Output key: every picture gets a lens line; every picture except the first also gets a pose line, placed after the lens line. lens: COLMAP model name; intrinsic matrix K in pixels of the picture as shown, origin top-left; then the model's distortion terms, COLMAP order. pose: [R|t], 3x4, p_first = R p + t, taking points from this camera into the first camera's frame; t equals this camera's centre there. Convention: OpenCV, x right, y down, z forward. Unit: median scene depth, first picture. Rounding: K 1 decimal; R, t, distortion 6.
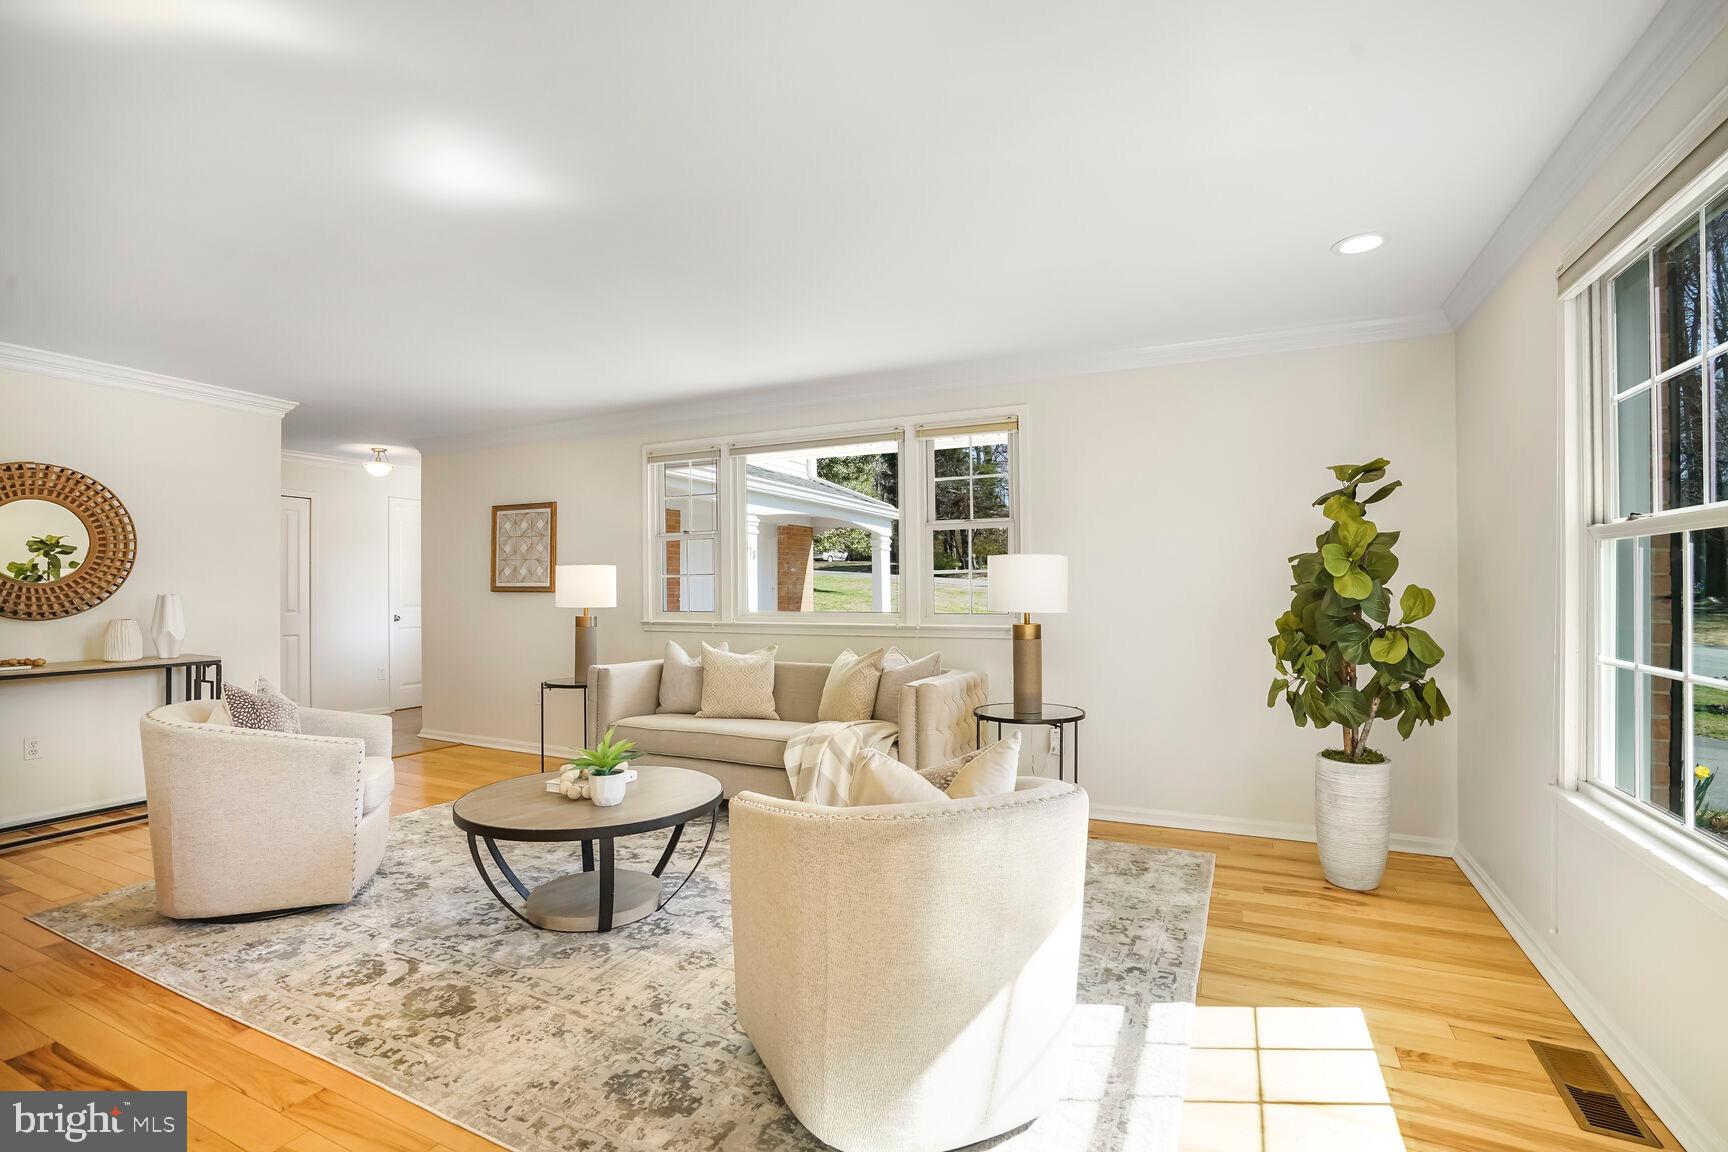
lens RADIAL K [[806.2, 0, 856.3], [0, 806.2, 574.4], [0, 0, 1]] dist [-0.049392, 0.018619]
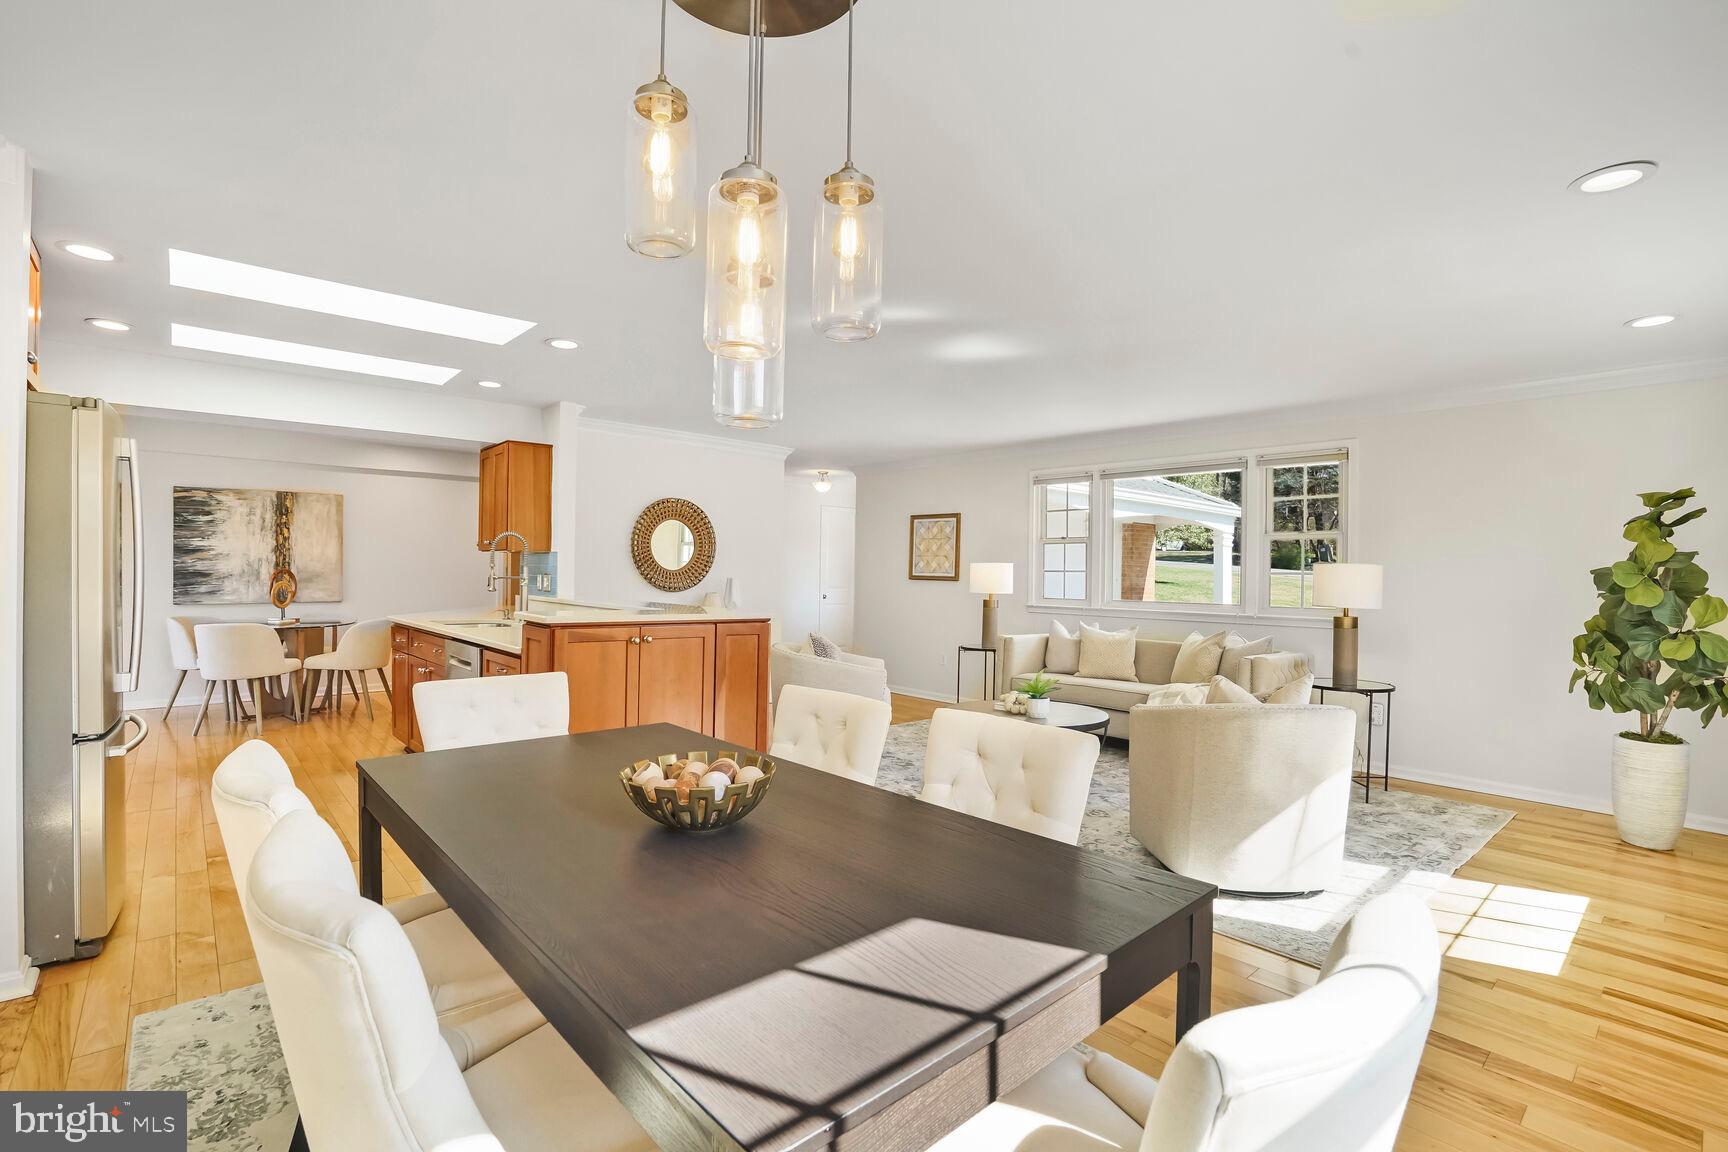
lens RADIAL K [[806.2, 0, 853.4], [0, 806.2, 577.7], [0, 0, 1]] dist [-0.049392, 0.018619]
pose [[0.920979, 0.022285, -0.388975, -0.024538], [-0.014019, 0.999612, 0.024076, -0.021148], [0.389360, -0.016720, 0.920934, -0.495726]]
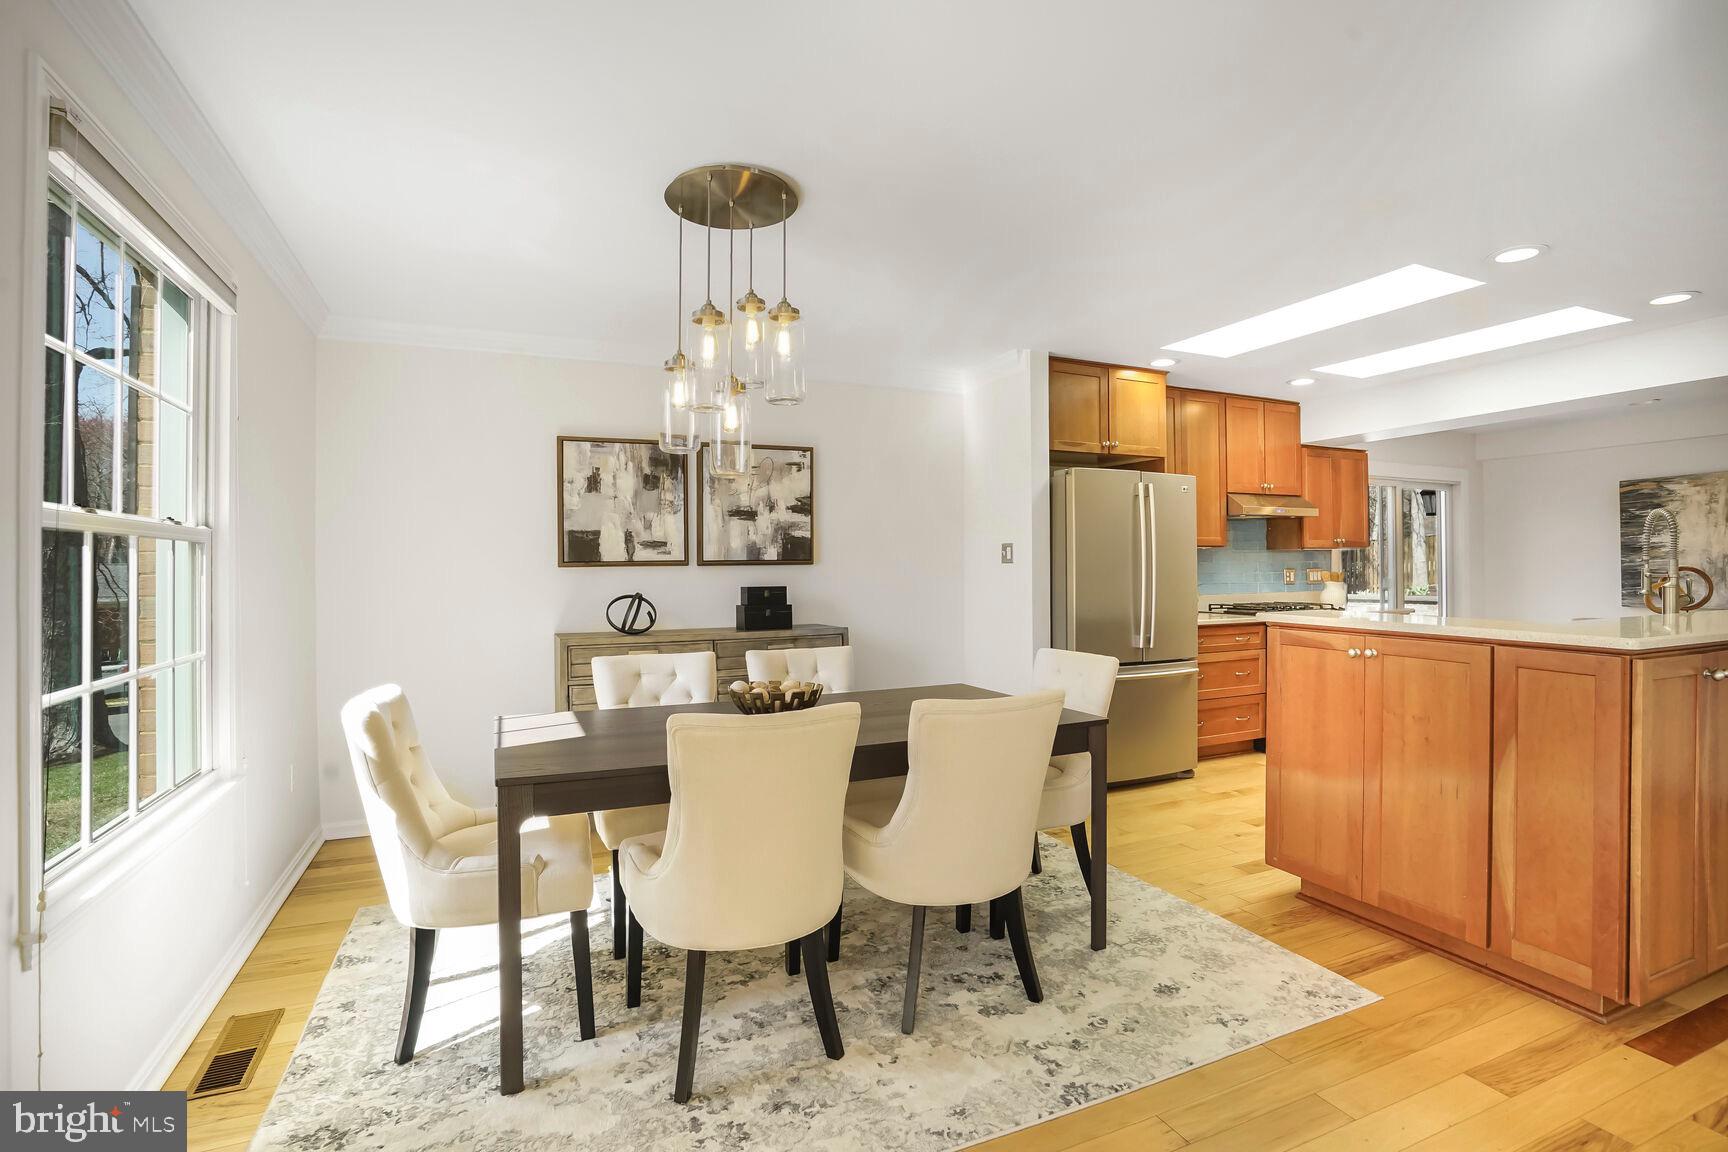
lens RADIAL K [[806.2, 0, 854.3], [0, 806.2, 562.9], [0, 0, 1]] dist [-0.049392, 0.018619]
pose [[-0.647104, 0.005795, -0.762380, 0.223199], [0.020052, 0.999755, -0.009421, -0.004531], [0.762138, -0.021384, -0.647061, 0.416338]]
